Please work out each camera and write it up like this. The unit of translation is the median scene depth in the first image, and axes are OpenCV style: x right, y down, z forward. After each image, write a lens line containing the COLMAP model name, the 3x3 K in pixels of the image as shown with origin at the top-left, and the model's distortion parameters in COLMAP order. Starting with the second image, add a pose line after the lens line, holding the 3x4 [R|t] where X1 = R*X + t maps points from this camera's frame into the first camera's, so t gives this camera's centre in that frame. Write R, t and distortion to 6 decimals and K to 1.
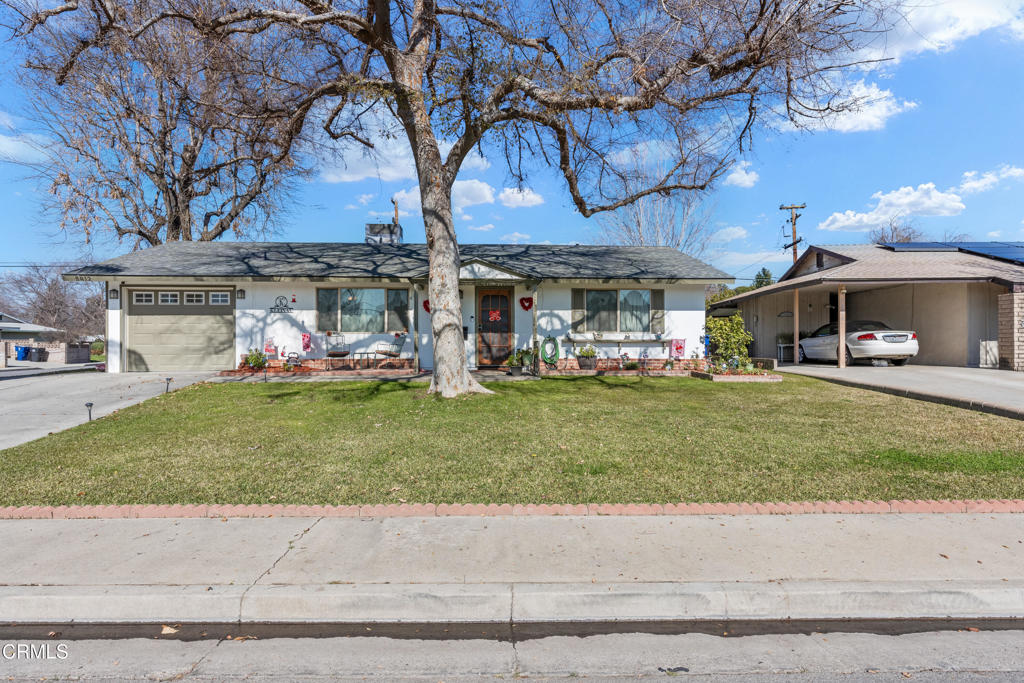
lens RADIAL K [[580.3, 0, 511.4], [0, 580.3, 338.6], [0, 0, 1]] dist [0.003100, 0.000086]
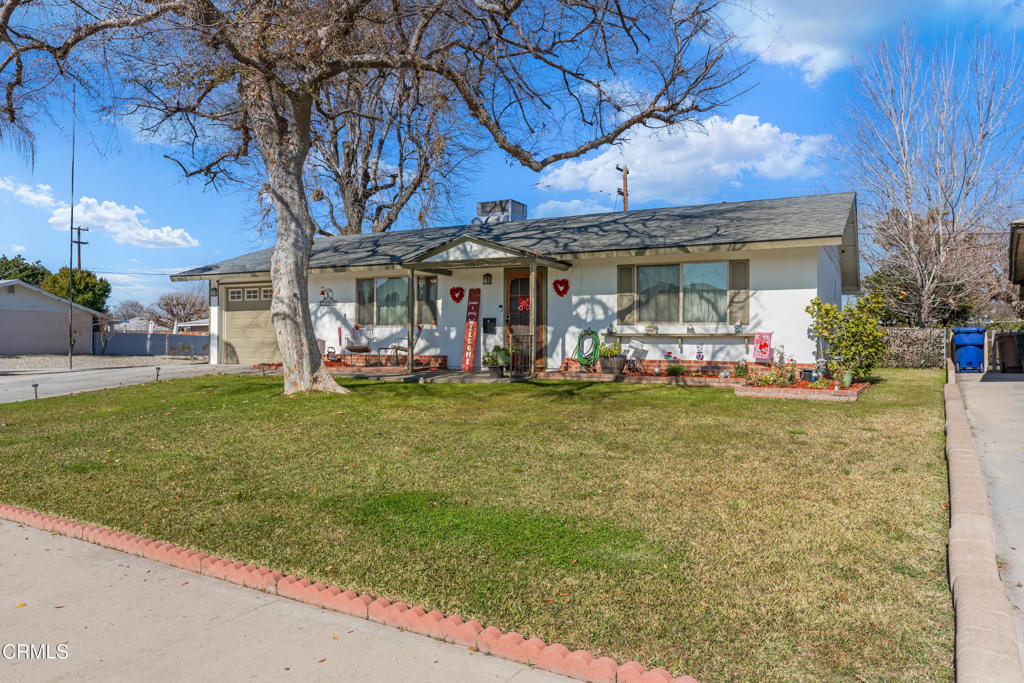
lens RADIAL K [[715.8, 0, 511.3], [0, 715.8, 340.1], [0, 0, 1]] dist [-0.000831, 0.000850]
pose [[0.845905, 0.004149, -0.533317, 0.486422], [-0.002350, 0.999989, 0.004052, 0.007022], [0.533328, -0.002174, 0.845906, 0.150179]]
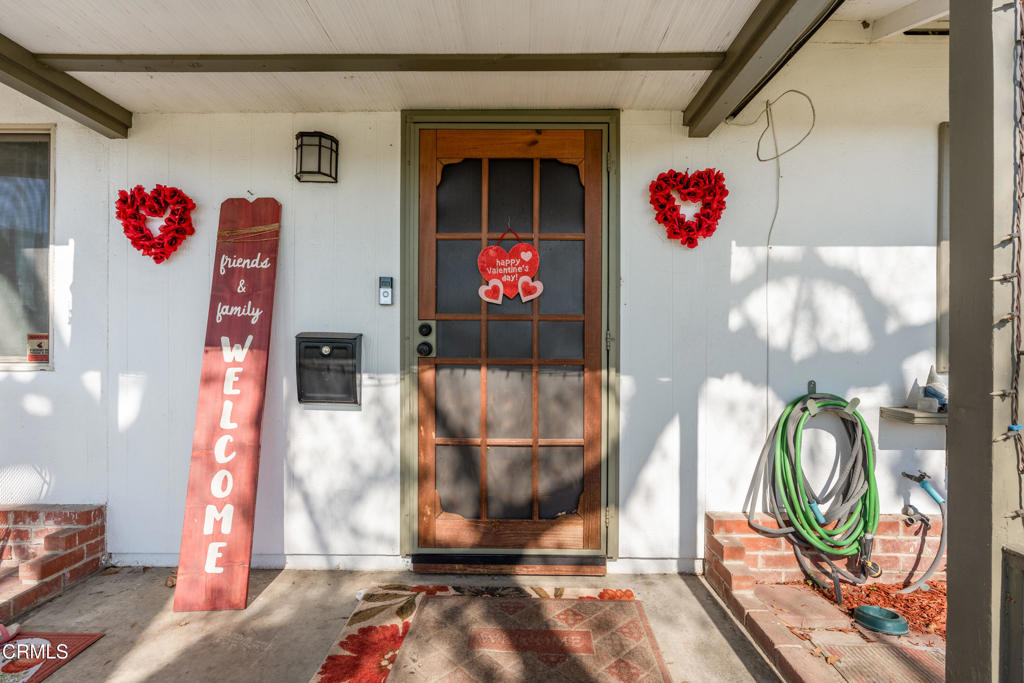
lens RADIAL K [[499.0, 0, 503.9], [0, 499.0, 344.6], [0, 0, 1]] dist [-0.006779, 0.002141]
pose [[0.993763, 0.005683, -0.111371, -0.009747], [-0.005775, 0.999983, -0.000503, -0.017485], [0.111366, 0.001143, 0.993779, 0.845156]]
